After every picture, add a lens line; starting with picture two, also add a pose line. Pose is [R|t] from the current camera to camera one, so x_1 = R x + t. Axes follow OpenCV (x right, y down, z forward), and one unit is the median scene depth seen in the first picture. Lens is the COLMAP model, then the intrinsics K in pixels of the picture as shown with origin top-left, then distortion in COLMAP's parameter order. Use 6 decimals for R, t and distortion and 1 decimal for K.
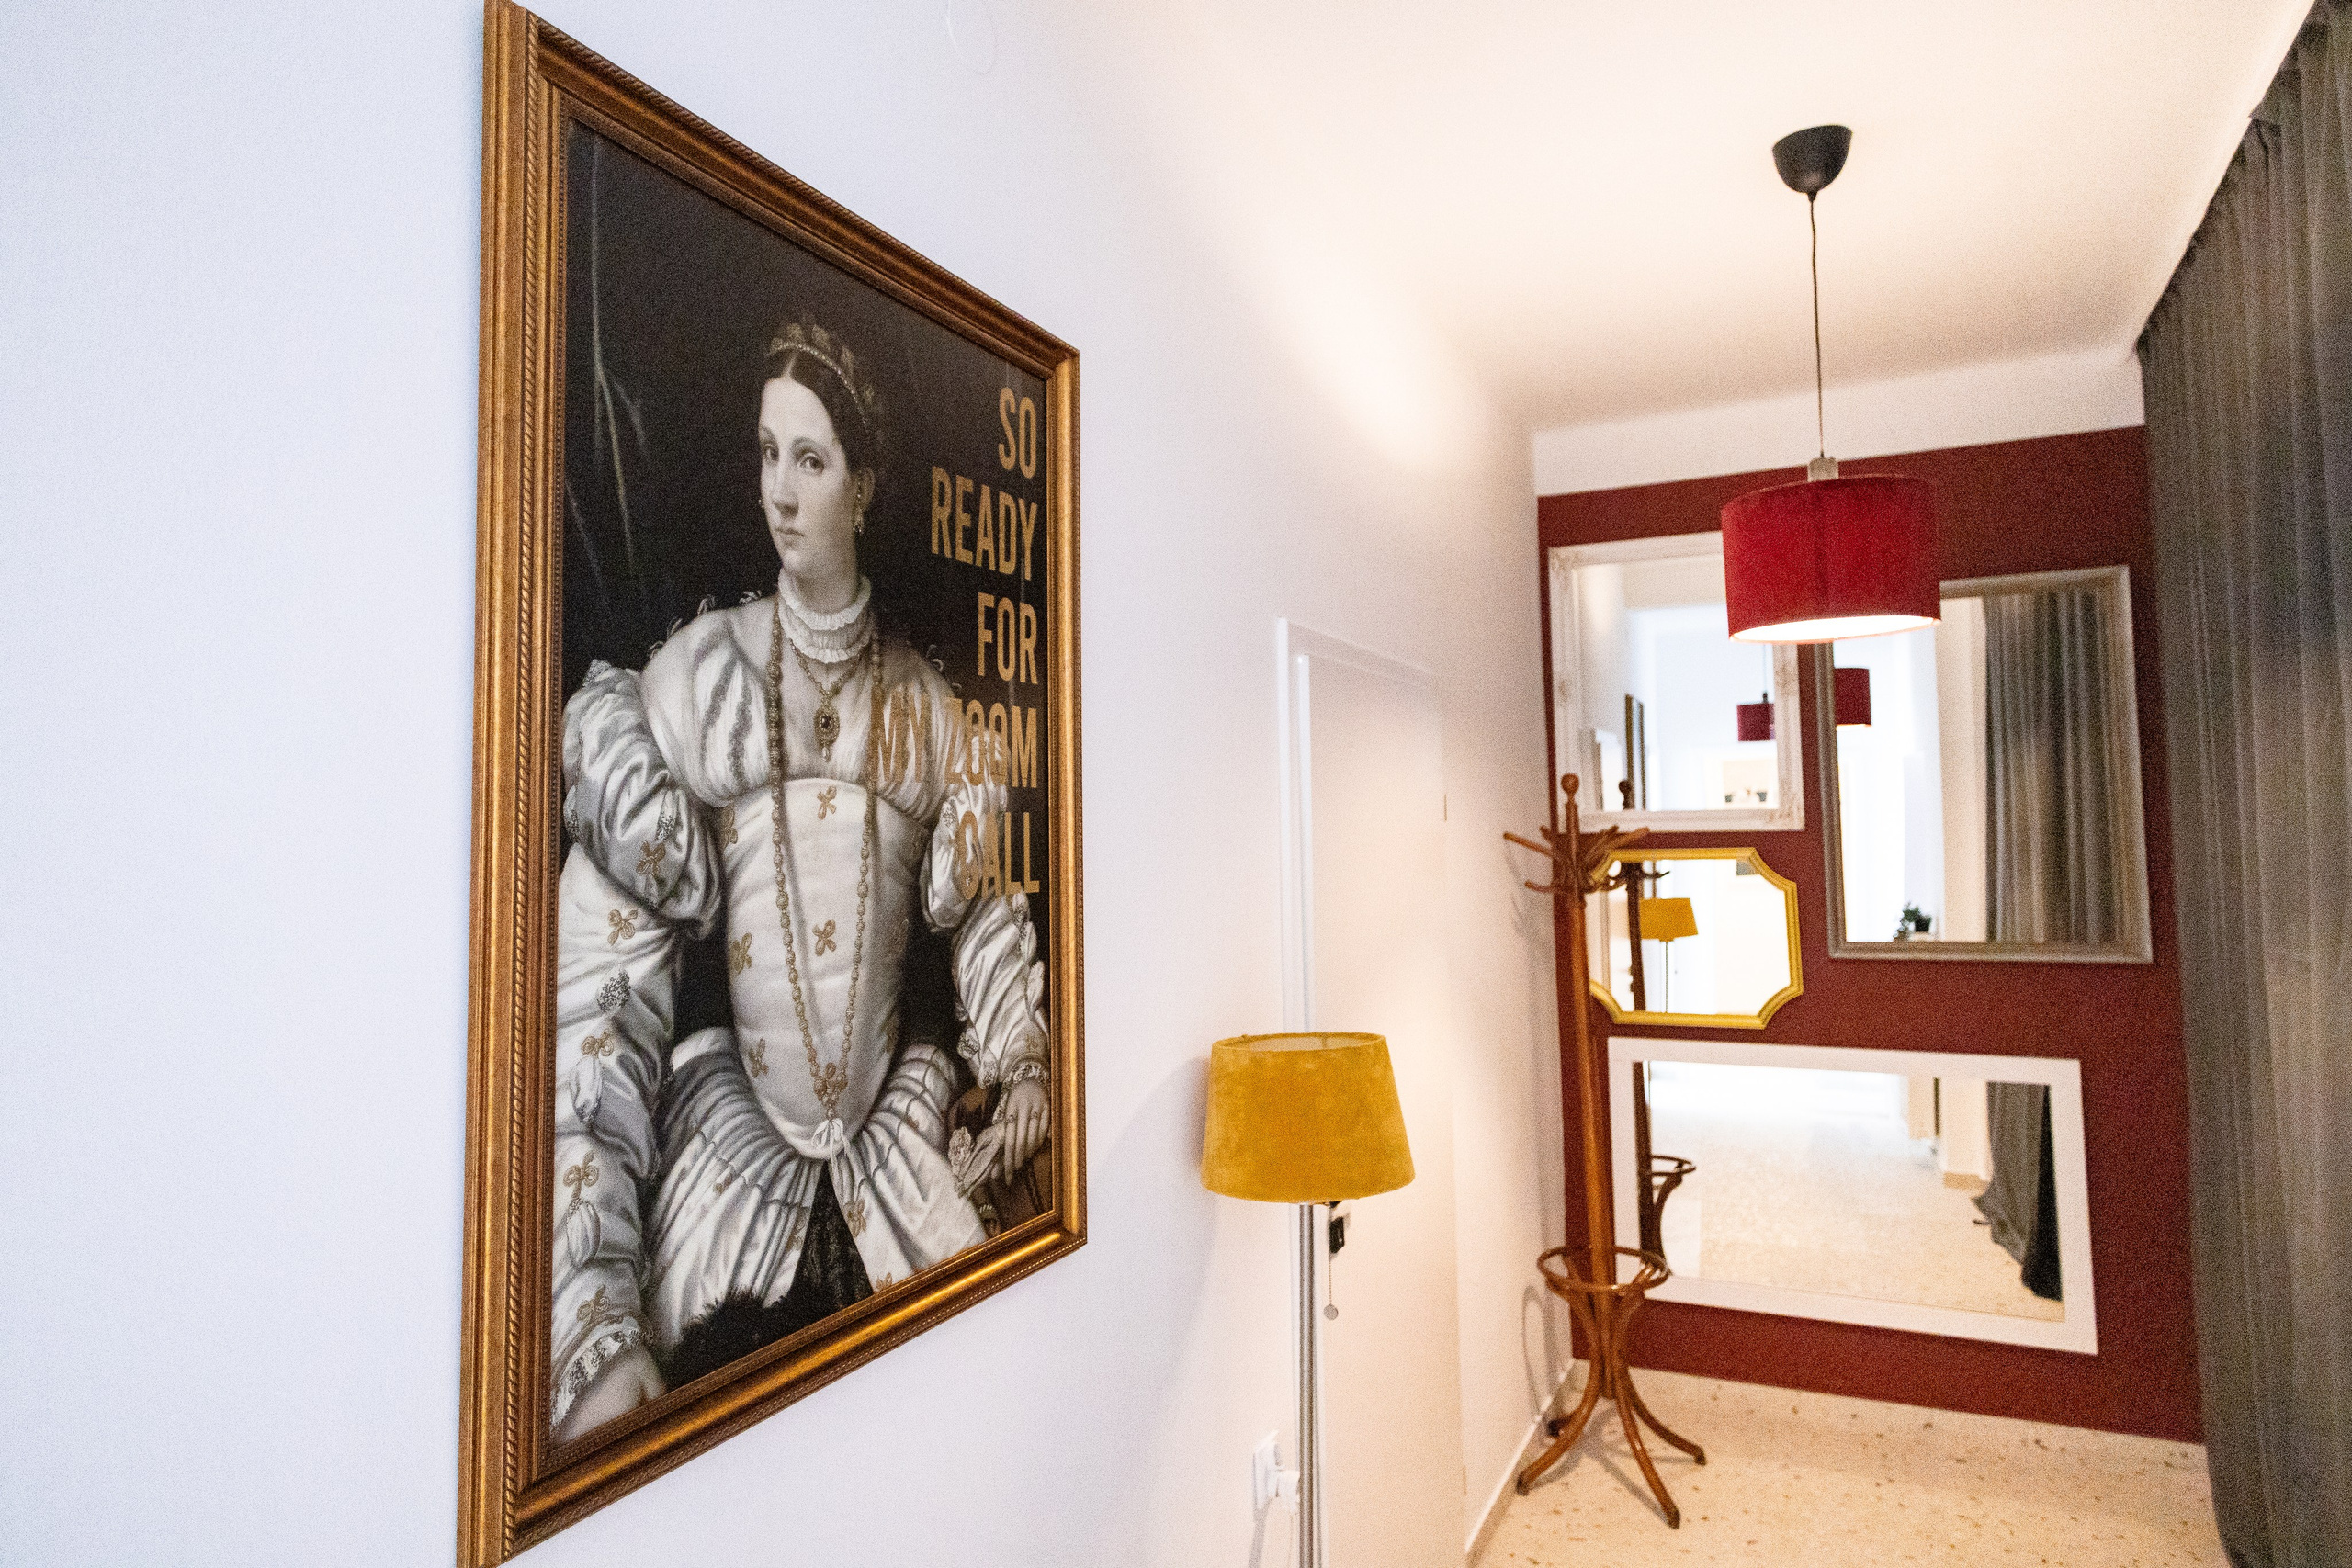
lens RADIAL K [[1392.1, 0, 1173.9], [0, 1392.1, 780.2], [0, 0, 1]] dist [0.014003, -0.000205]
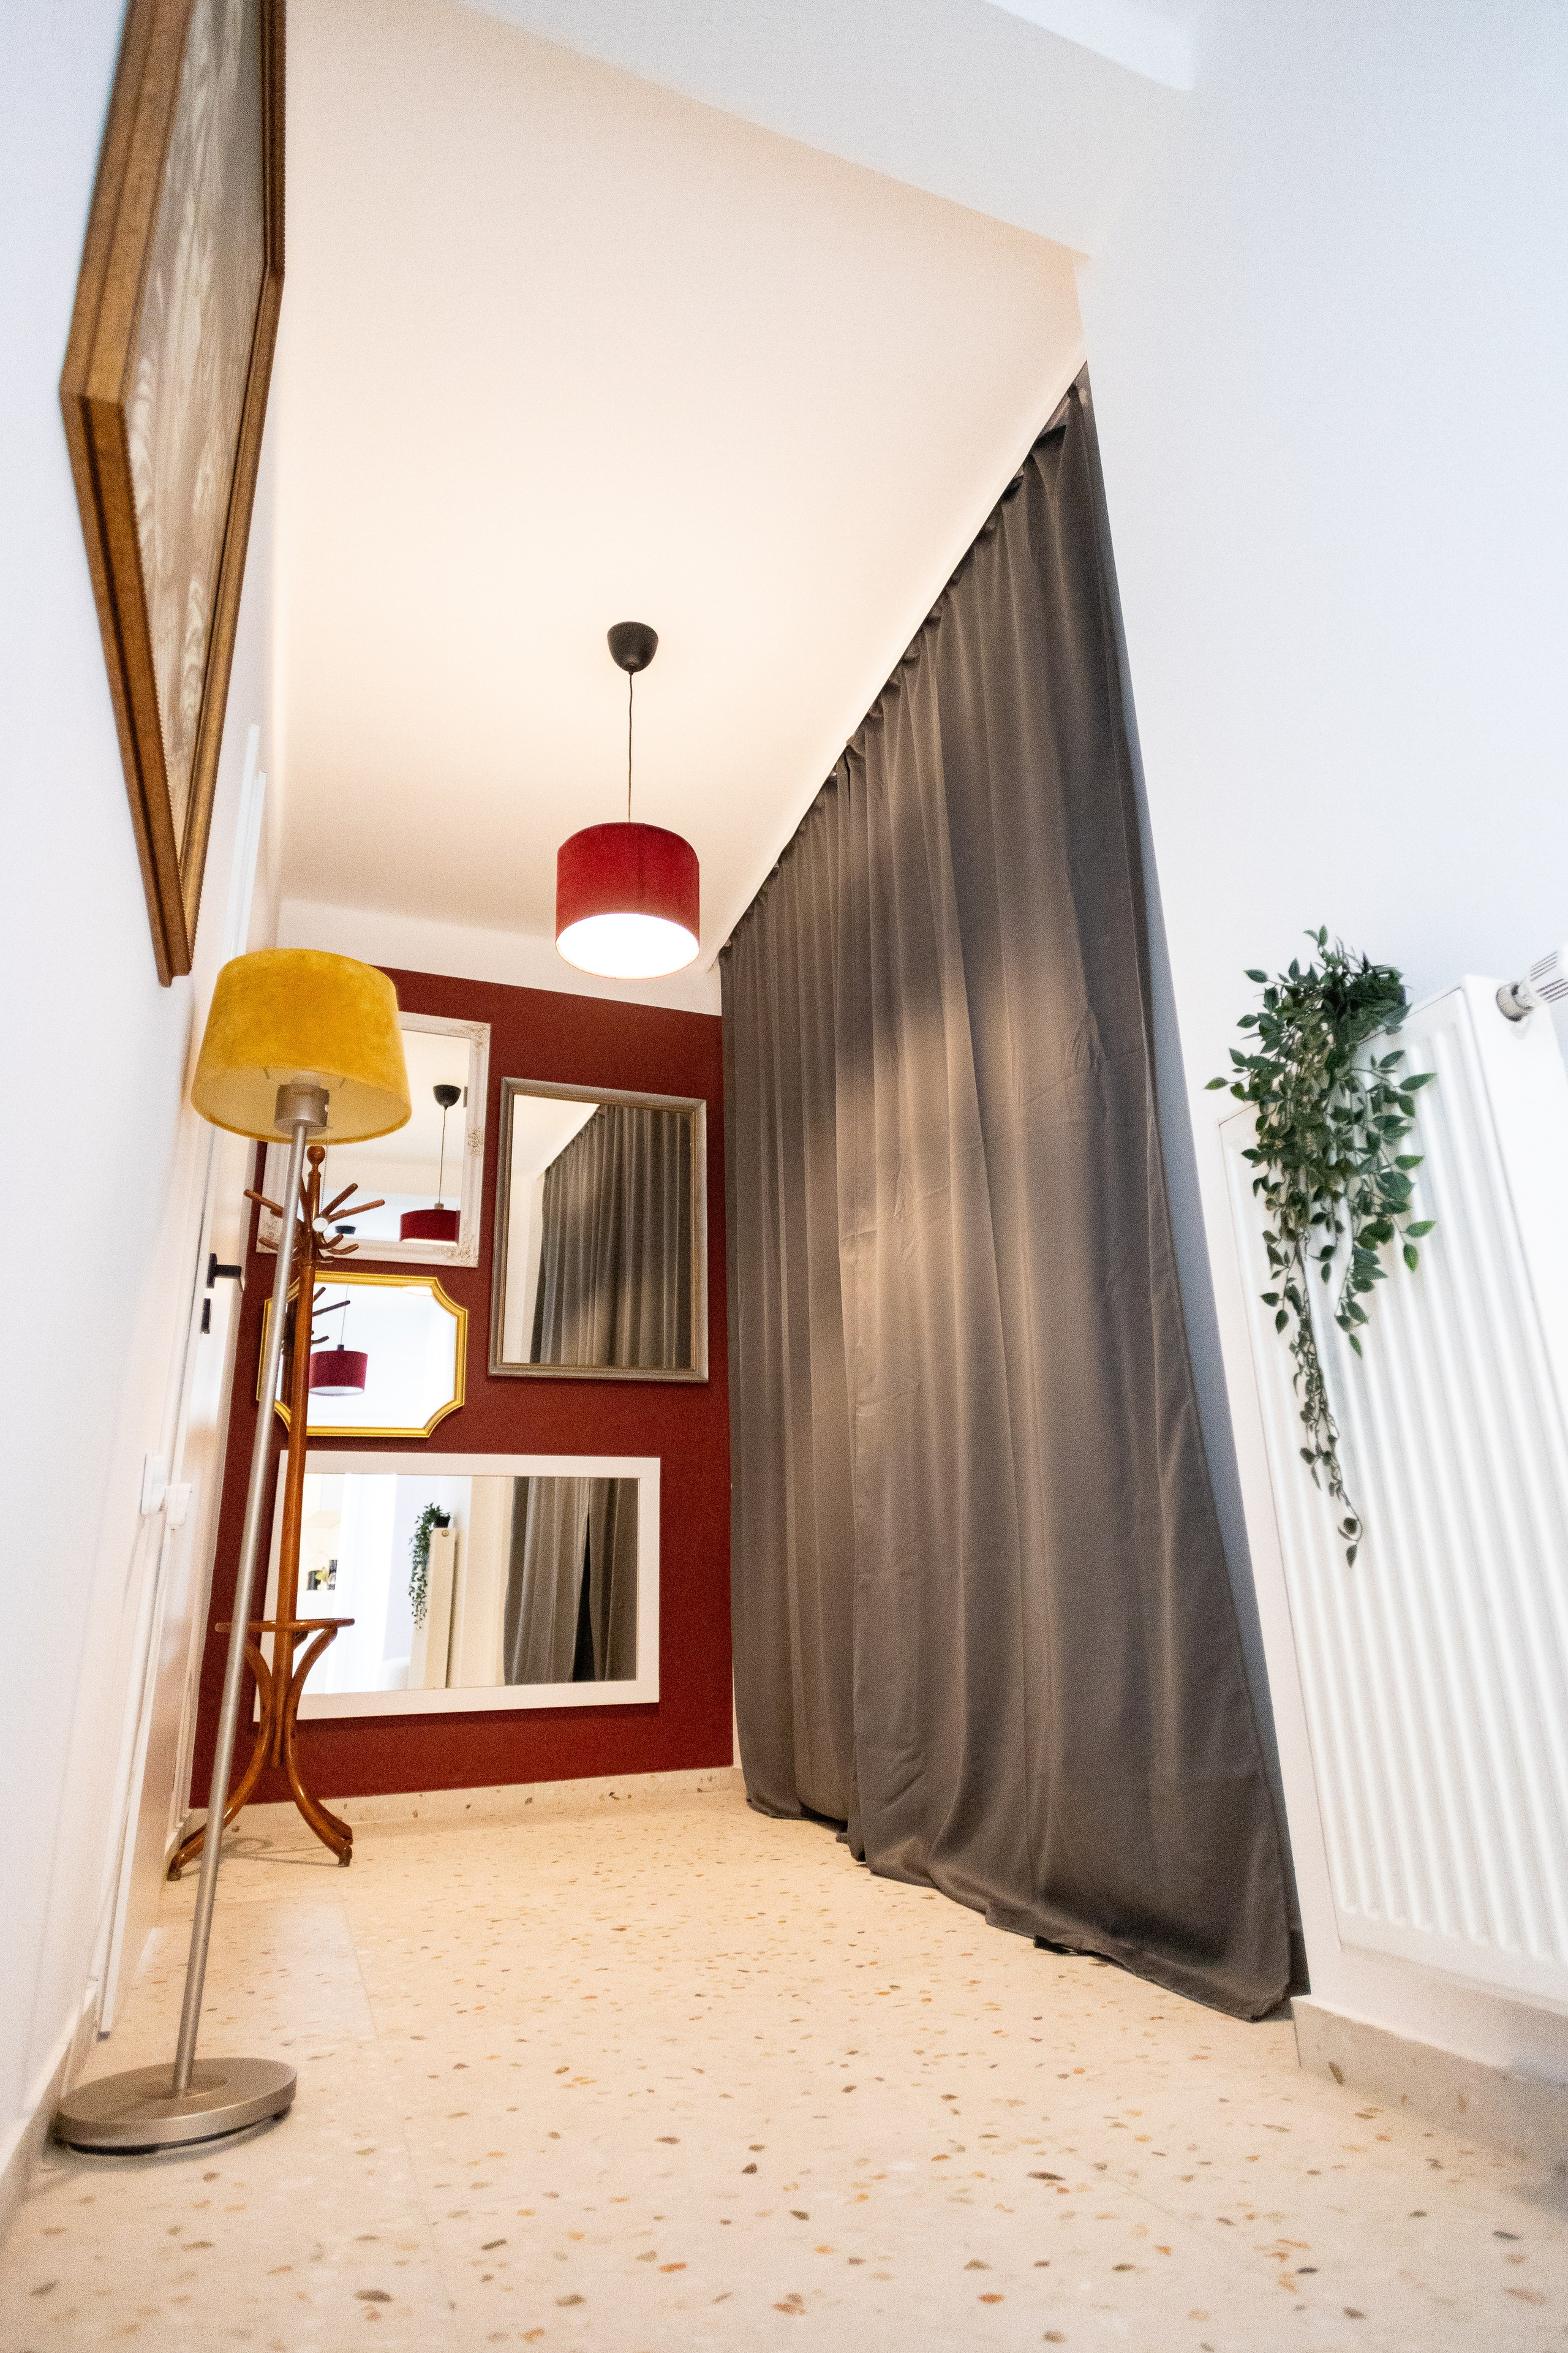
lens RADIAL K [[1313.3, 0, 786.5], [0, 1313.3, 1177.4], [0, 0, 1]] dist [0.020171, -0.003752]
pose [[0.694633, 0.227347, 0.682495, -0.150204], [-0.021145, 0.954789, -0.296530, 0.309408], [-0.719054, 0.191548, 0.668035, 0.067124]]
